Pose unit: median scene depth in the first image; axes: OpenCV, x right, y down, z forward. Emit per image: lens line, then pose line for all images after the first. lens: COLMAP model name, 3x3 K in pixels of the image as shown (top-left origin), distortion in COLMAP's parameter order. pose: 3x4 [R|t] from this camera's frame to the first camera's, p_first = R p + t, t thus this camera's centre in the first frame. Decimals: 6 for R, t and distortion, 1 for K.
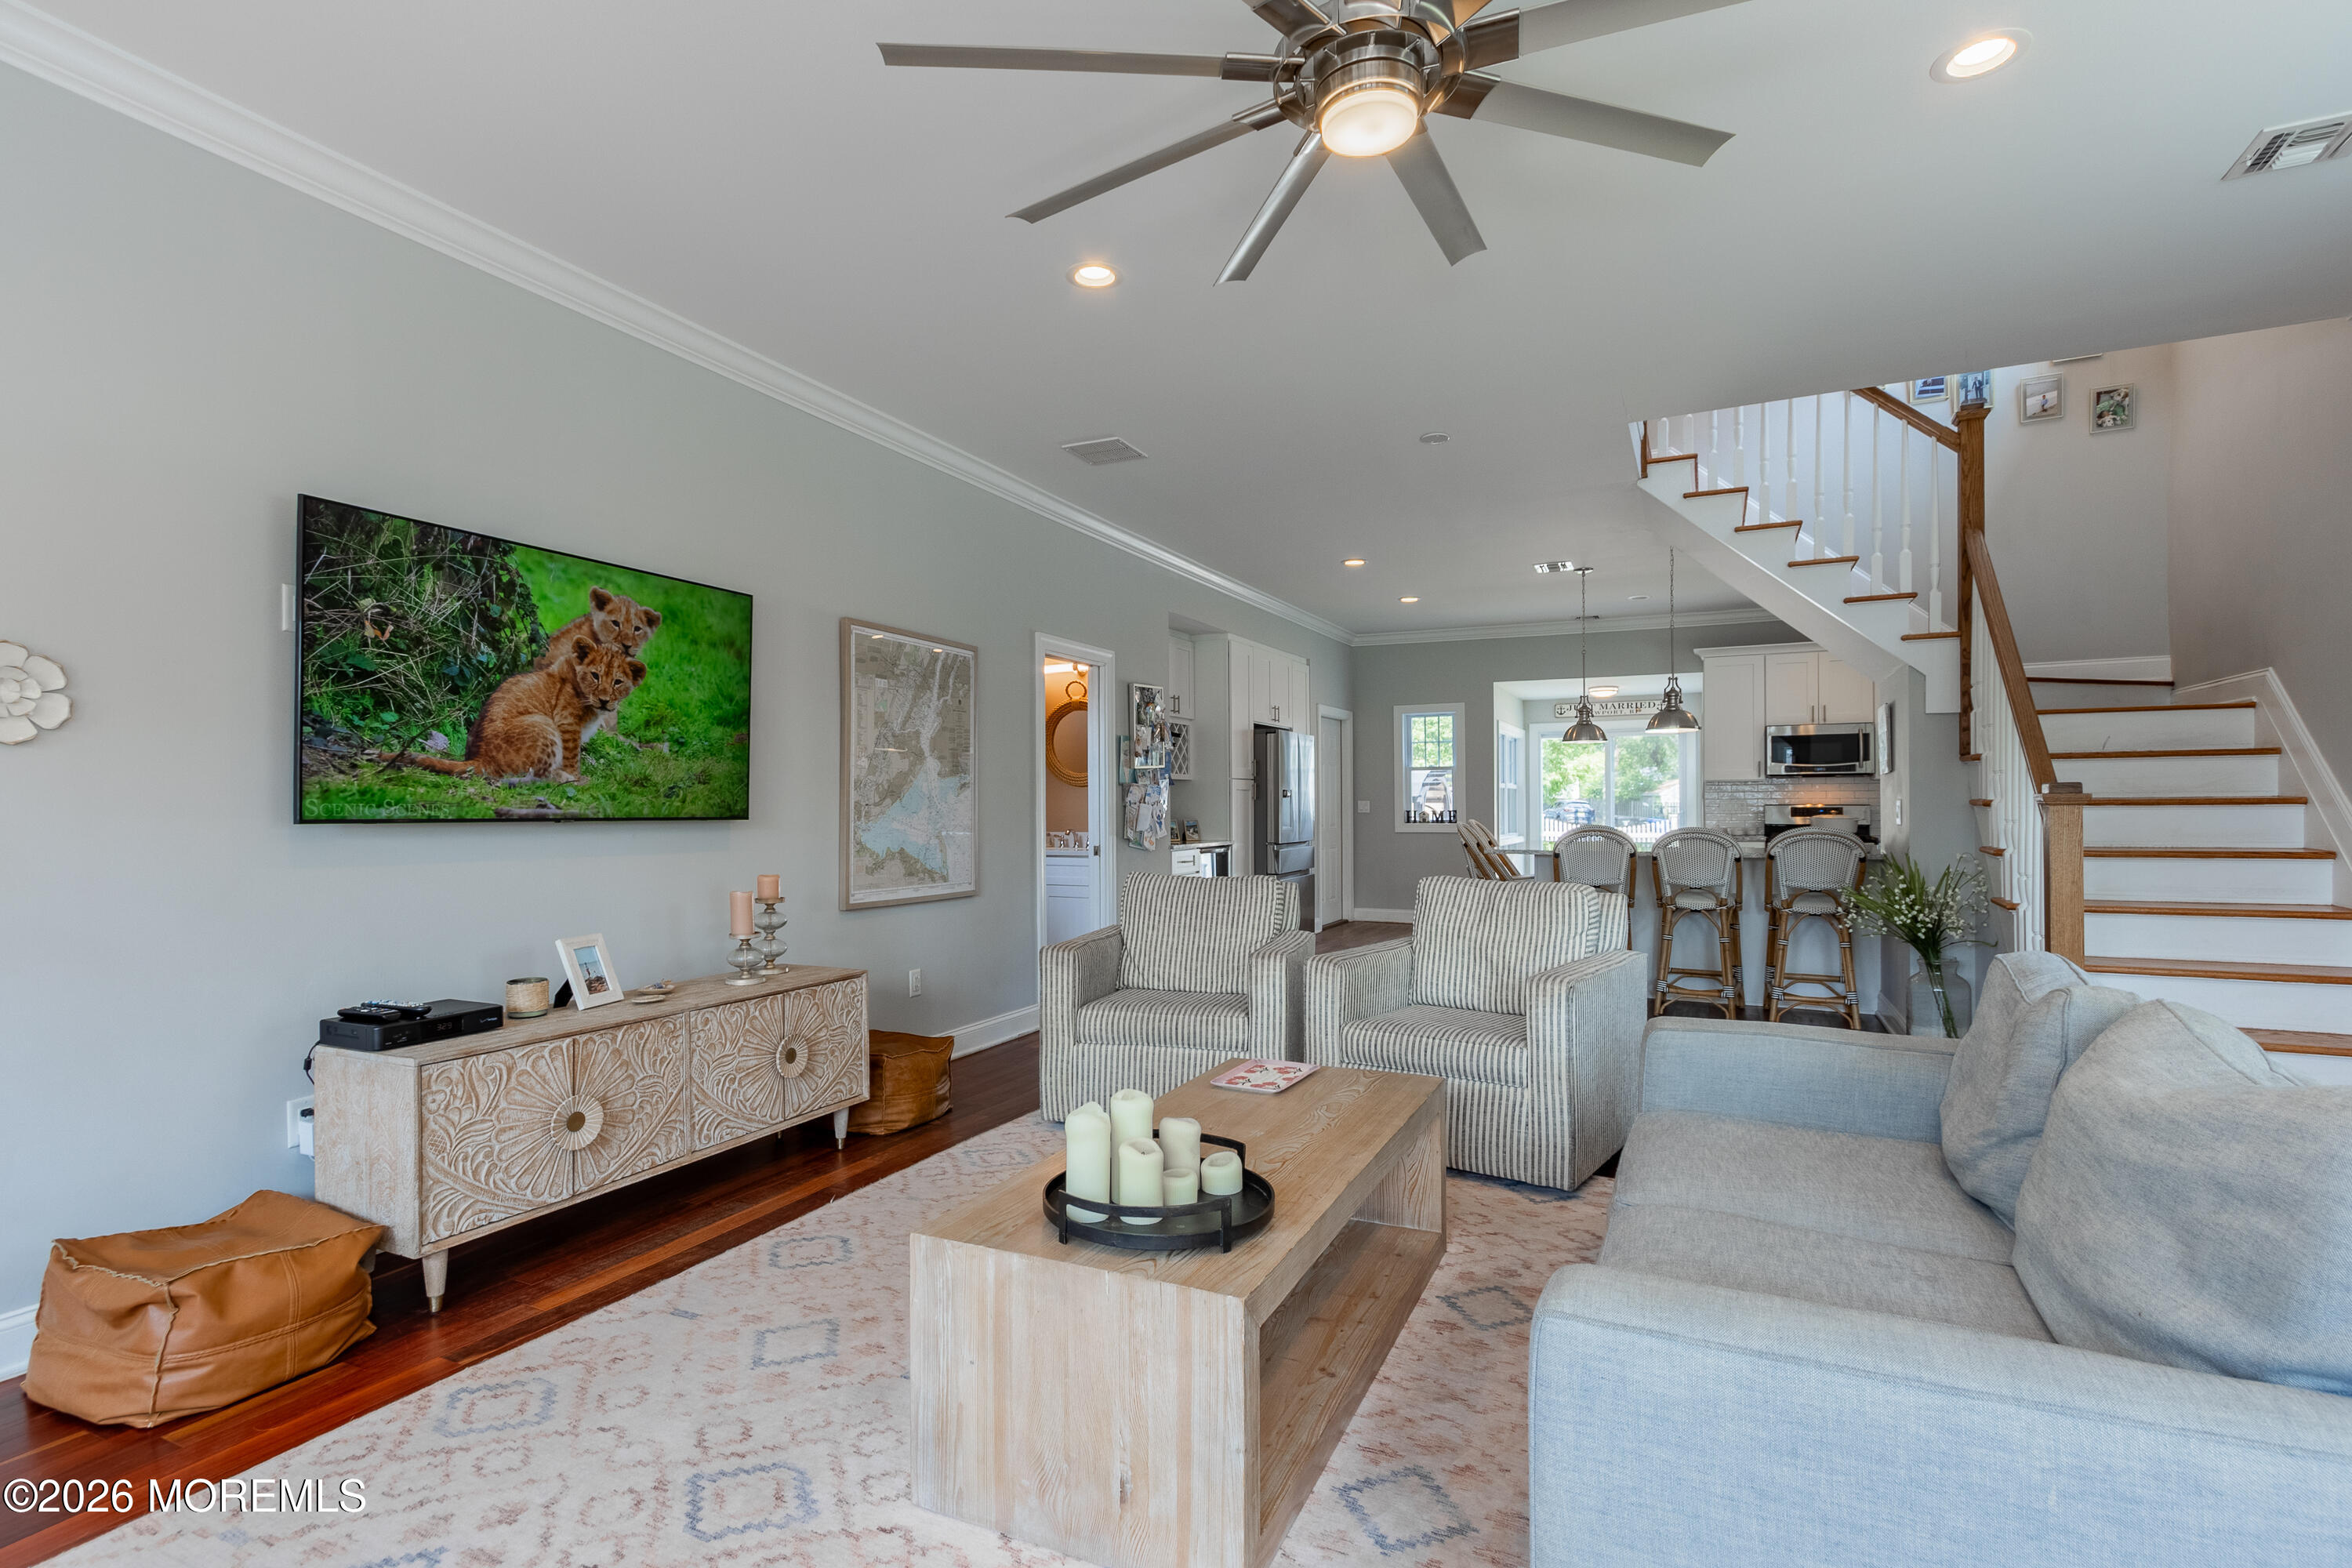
lens RADIAL K [[1096.1, 0, 1154.4], [0, 1096.1, 810.2], [0, 0, 1]] dist [0.011359, -0.006302]
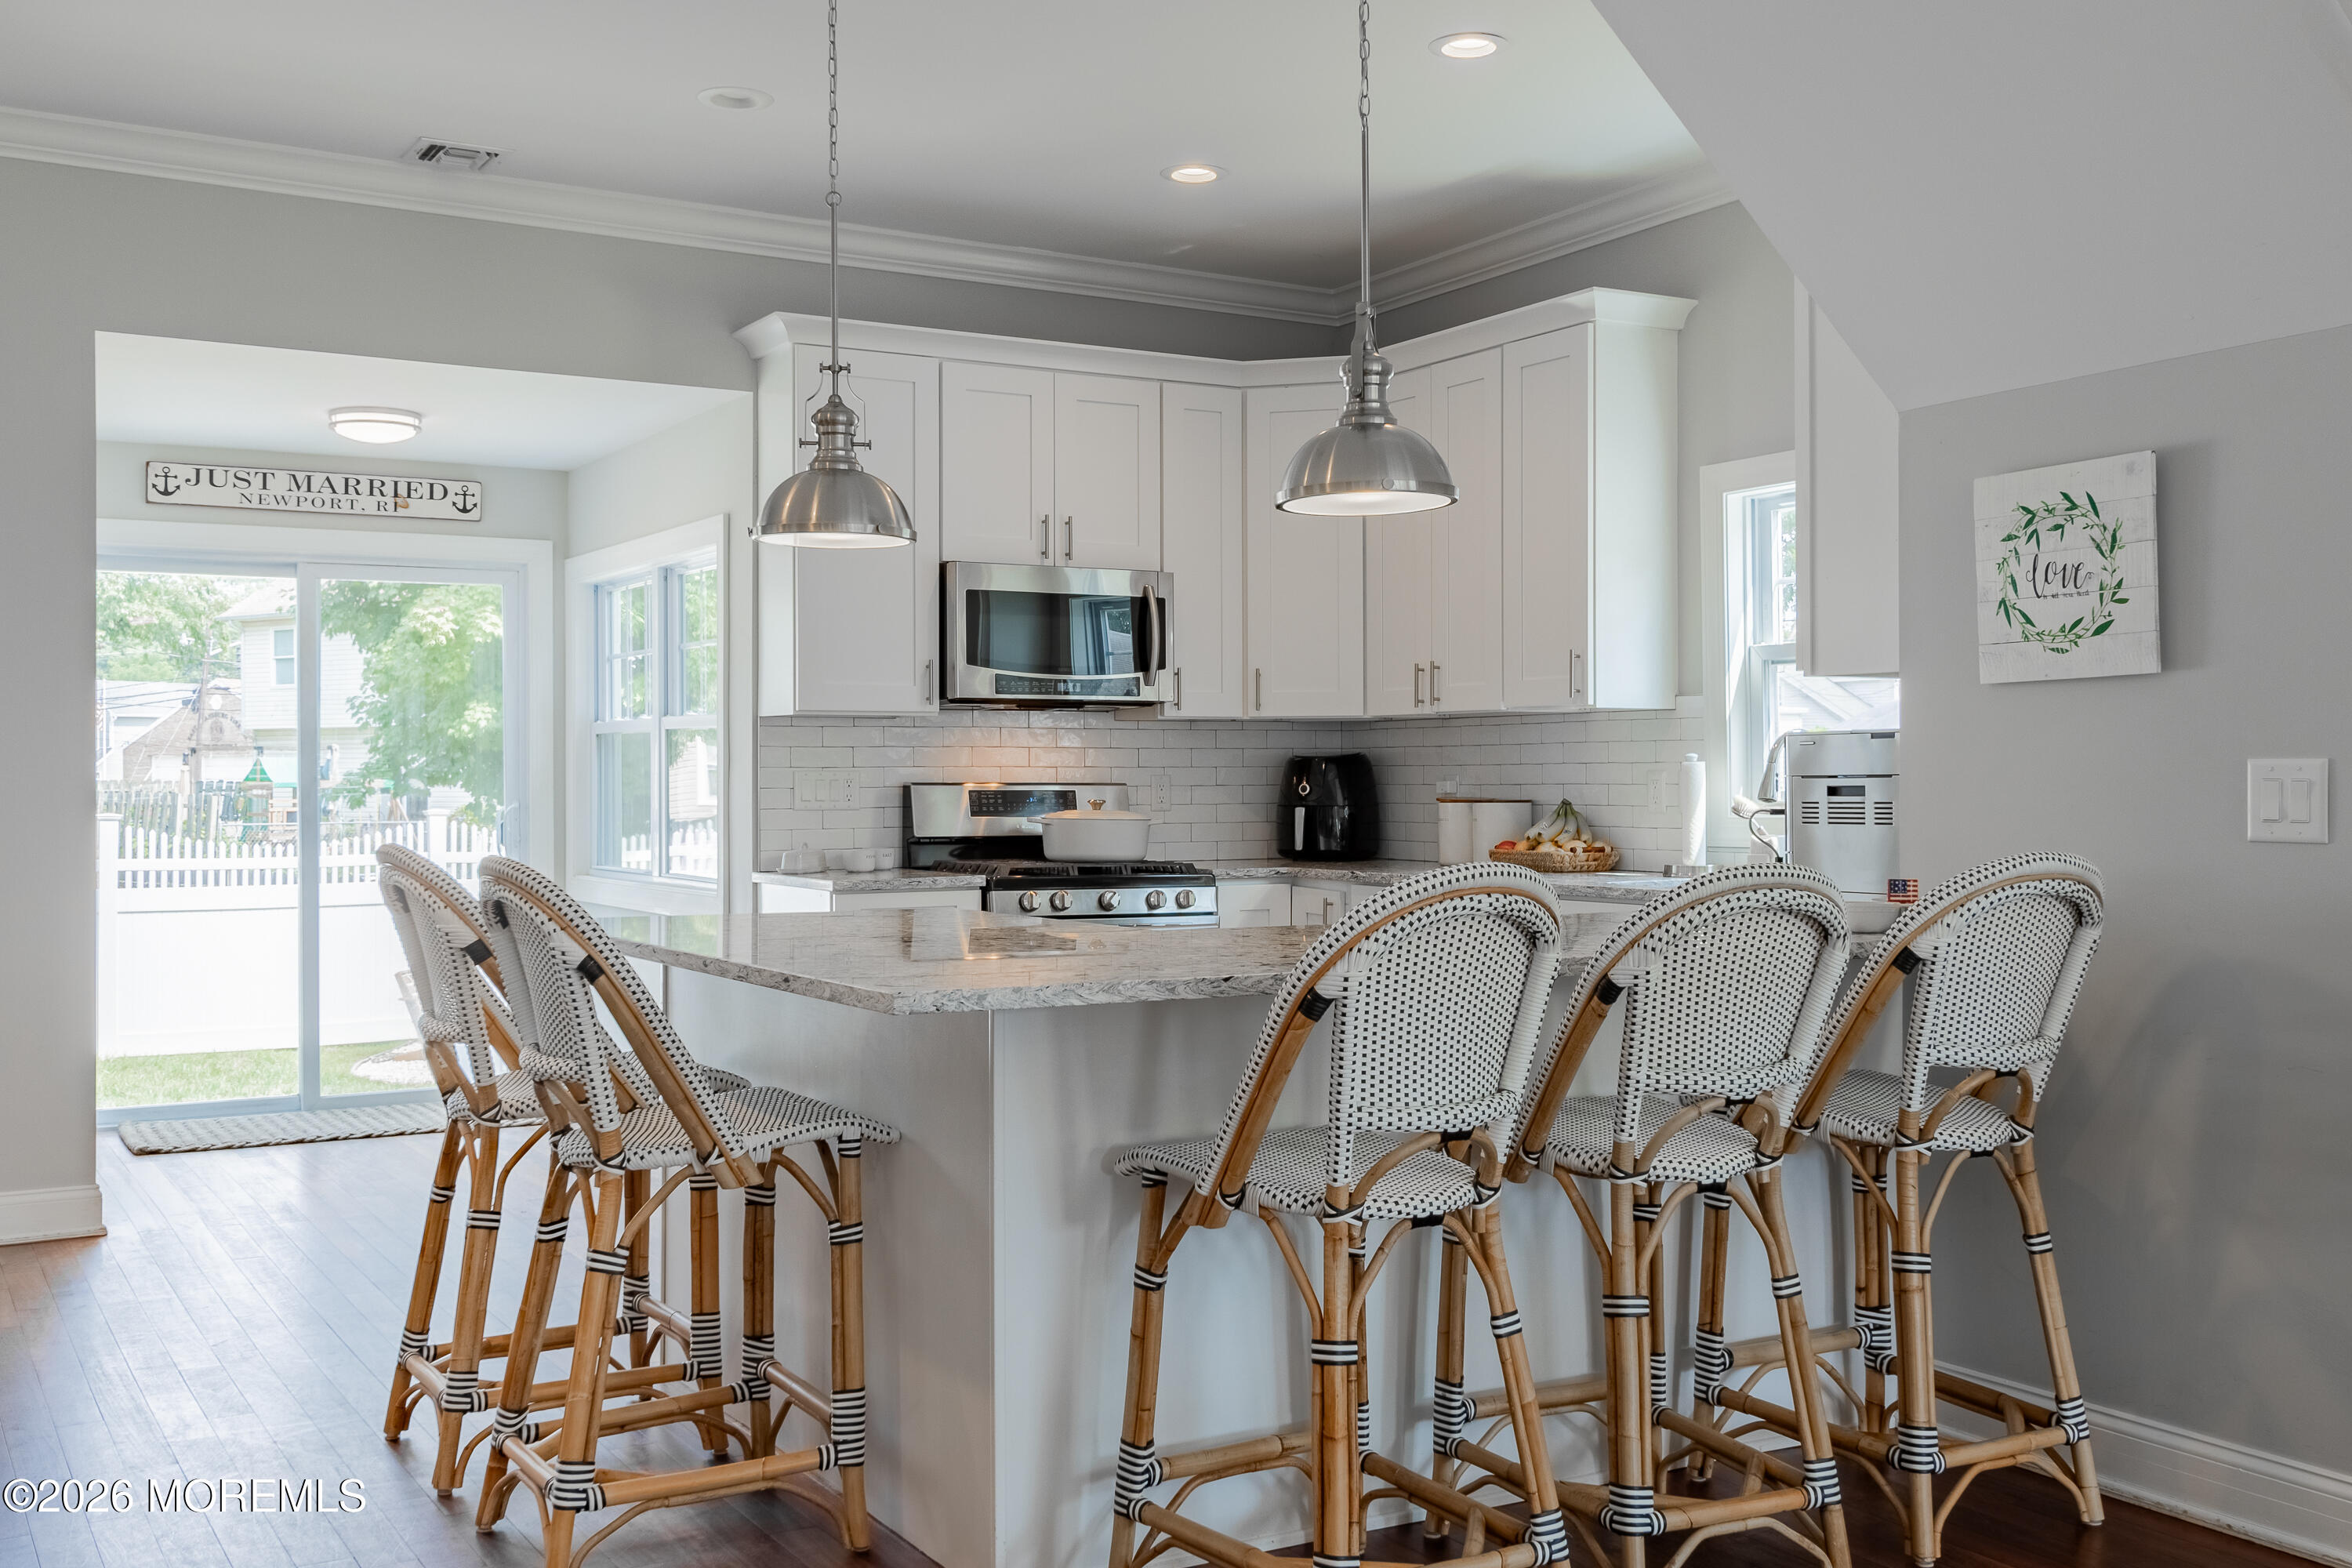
lens RADIAL K [[2267.5, 0, 1133.9], [0, 2267.5, 789.0], [0, 0, 1]] dist [0.009765, 0.000000]
pose [[0.550414, 0.000574, 0.834892, -0.031037], [0.004316, 0.999984, -0.003533, -0.000908], [-0.834881, 0.005548, 0.550403, 0.988120]]
